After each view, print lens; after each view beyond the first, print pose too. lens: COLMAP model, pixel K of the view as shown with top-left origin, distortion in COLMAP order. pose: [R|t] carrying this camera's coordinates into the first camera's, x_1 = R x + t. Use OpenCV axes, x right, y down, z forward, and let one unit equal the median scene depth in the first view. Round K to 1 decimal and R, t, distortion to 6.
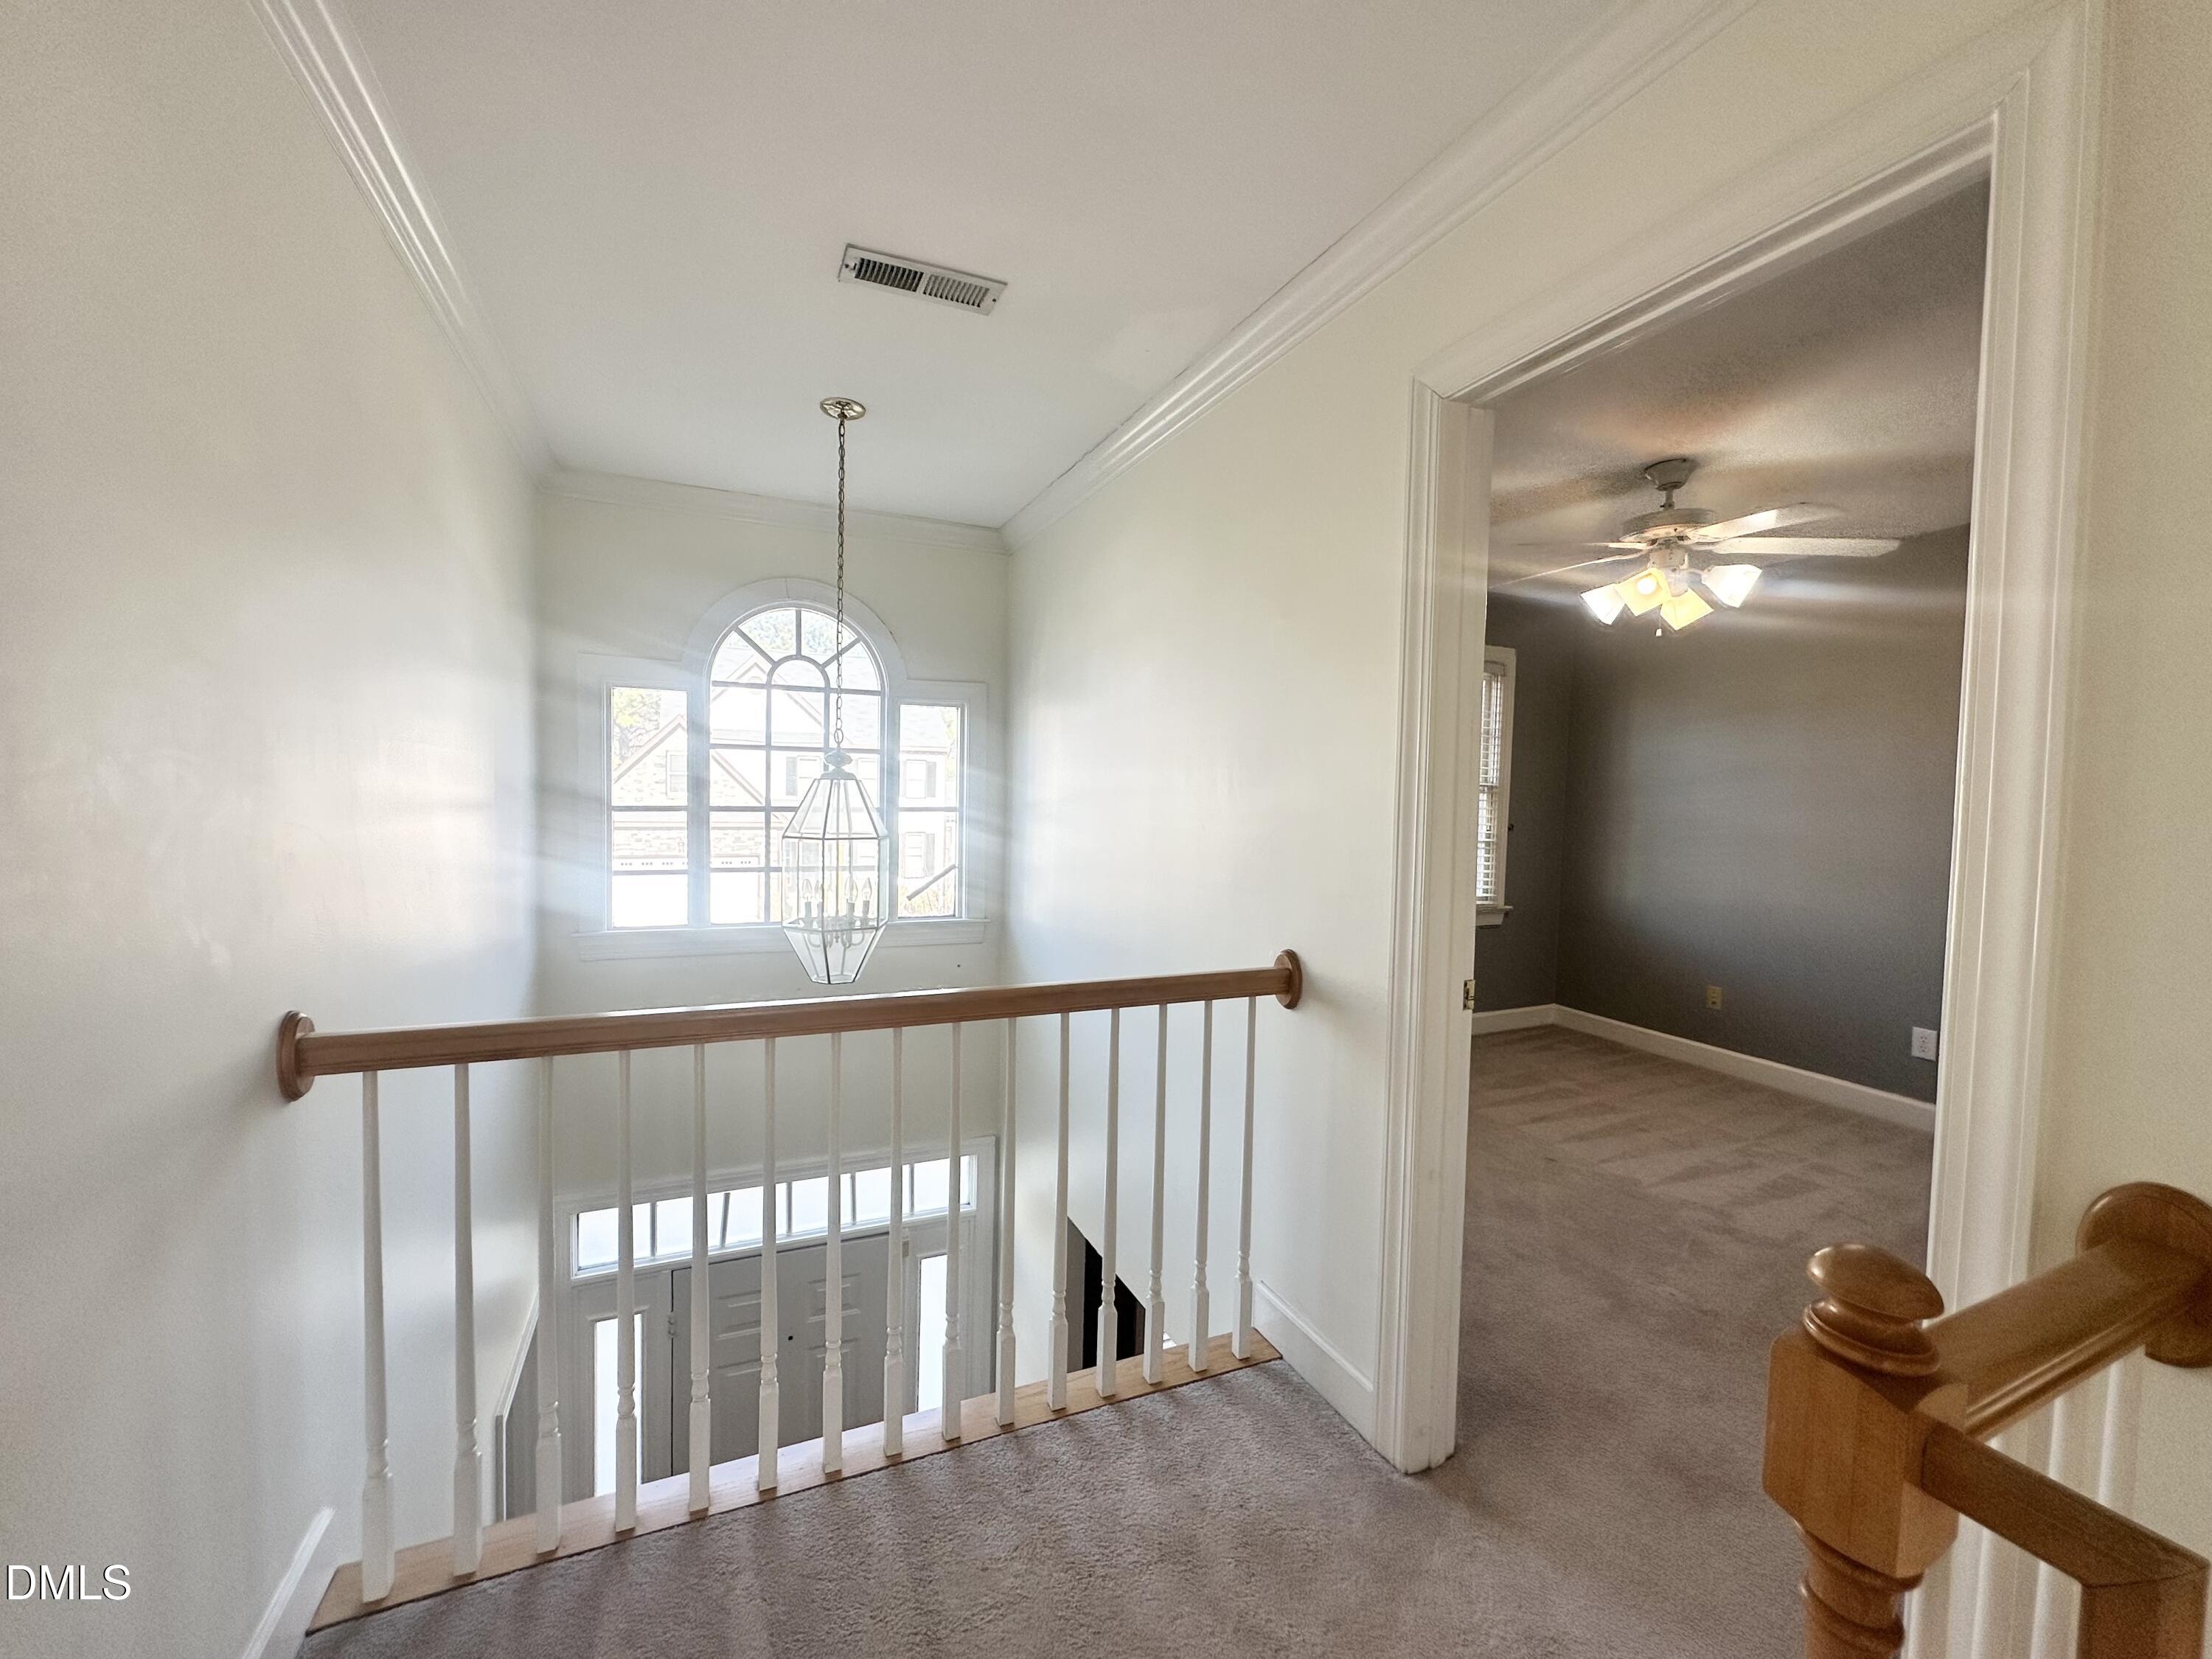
lens RADIAL K [[885.5, 0, 1101.1], [0, 885.5, 833.8], [0, 0, 1]] dist [-0.004446, 0.001413]
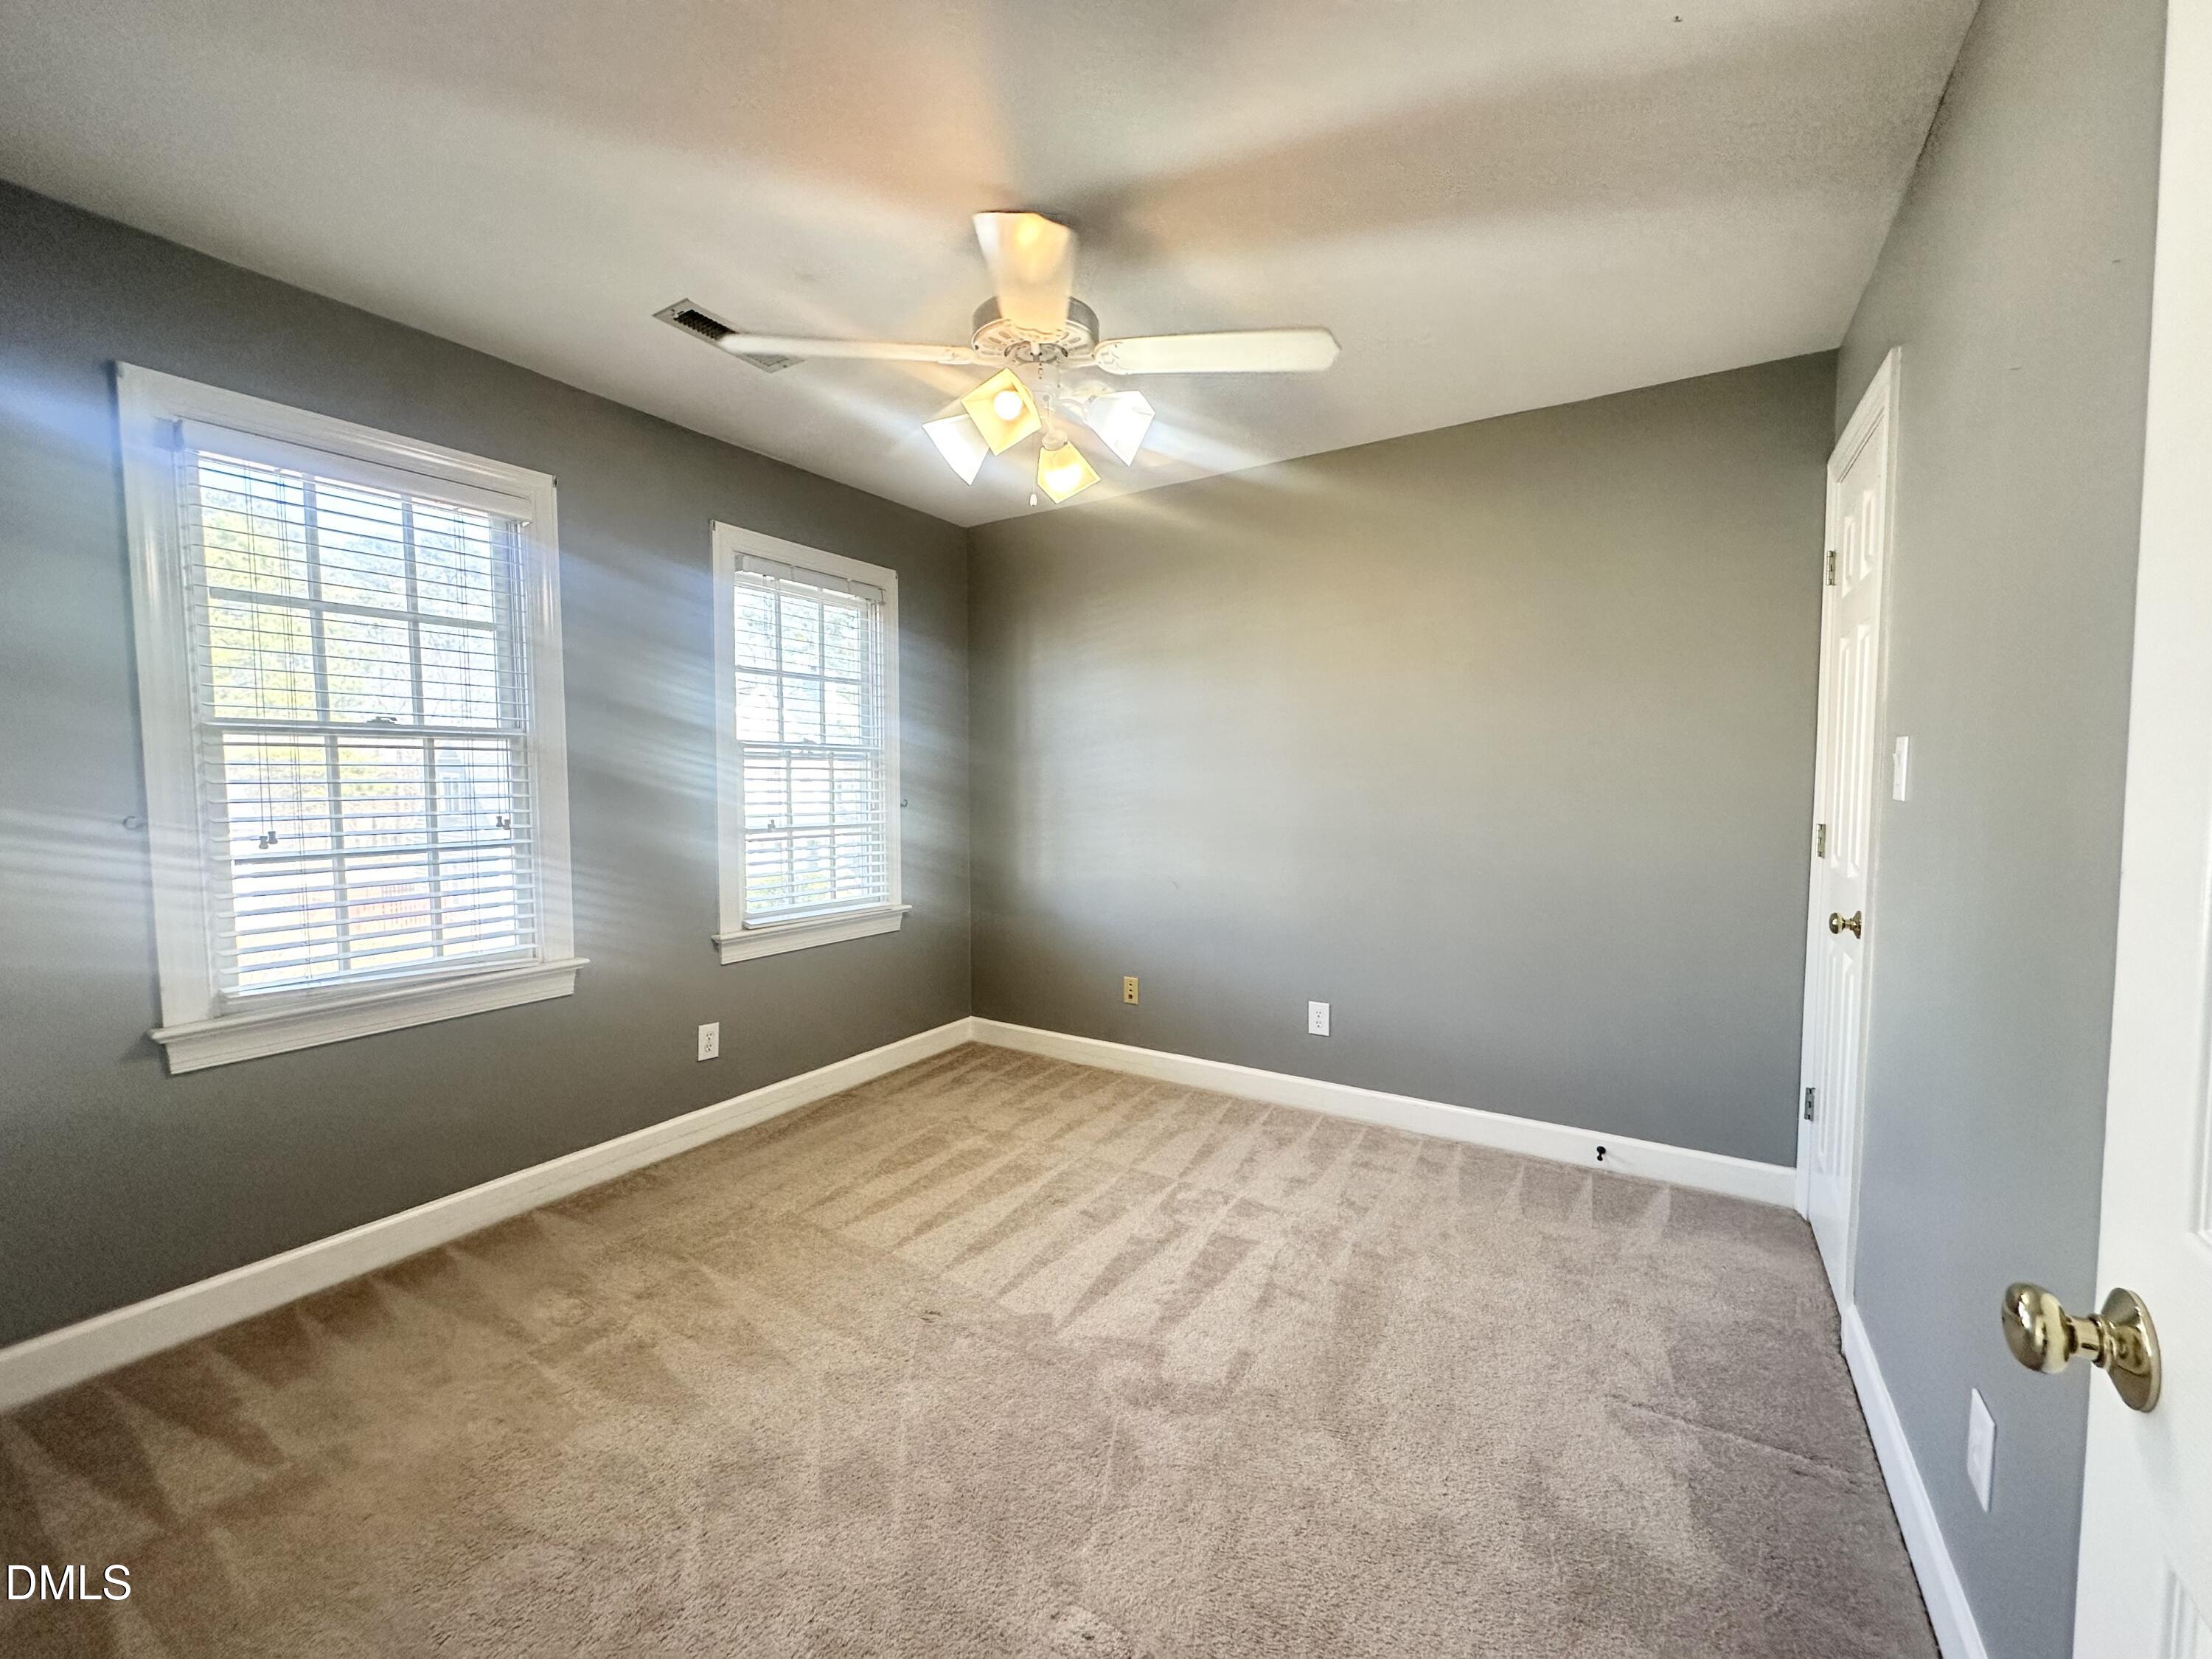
lens RADIAL K [[885.5, 0, 1109.0], [0, 885.5, 830.4], [0, 0, 1]] dist [-0.004446, 0.001413]
pose [[0.832494, -0.056919, 0.551103, 0.261901], [0.047457, 0.998379, 0.031427, 0.000867], [-0.551998, -0.000009, 0.833846, 0.364171]]
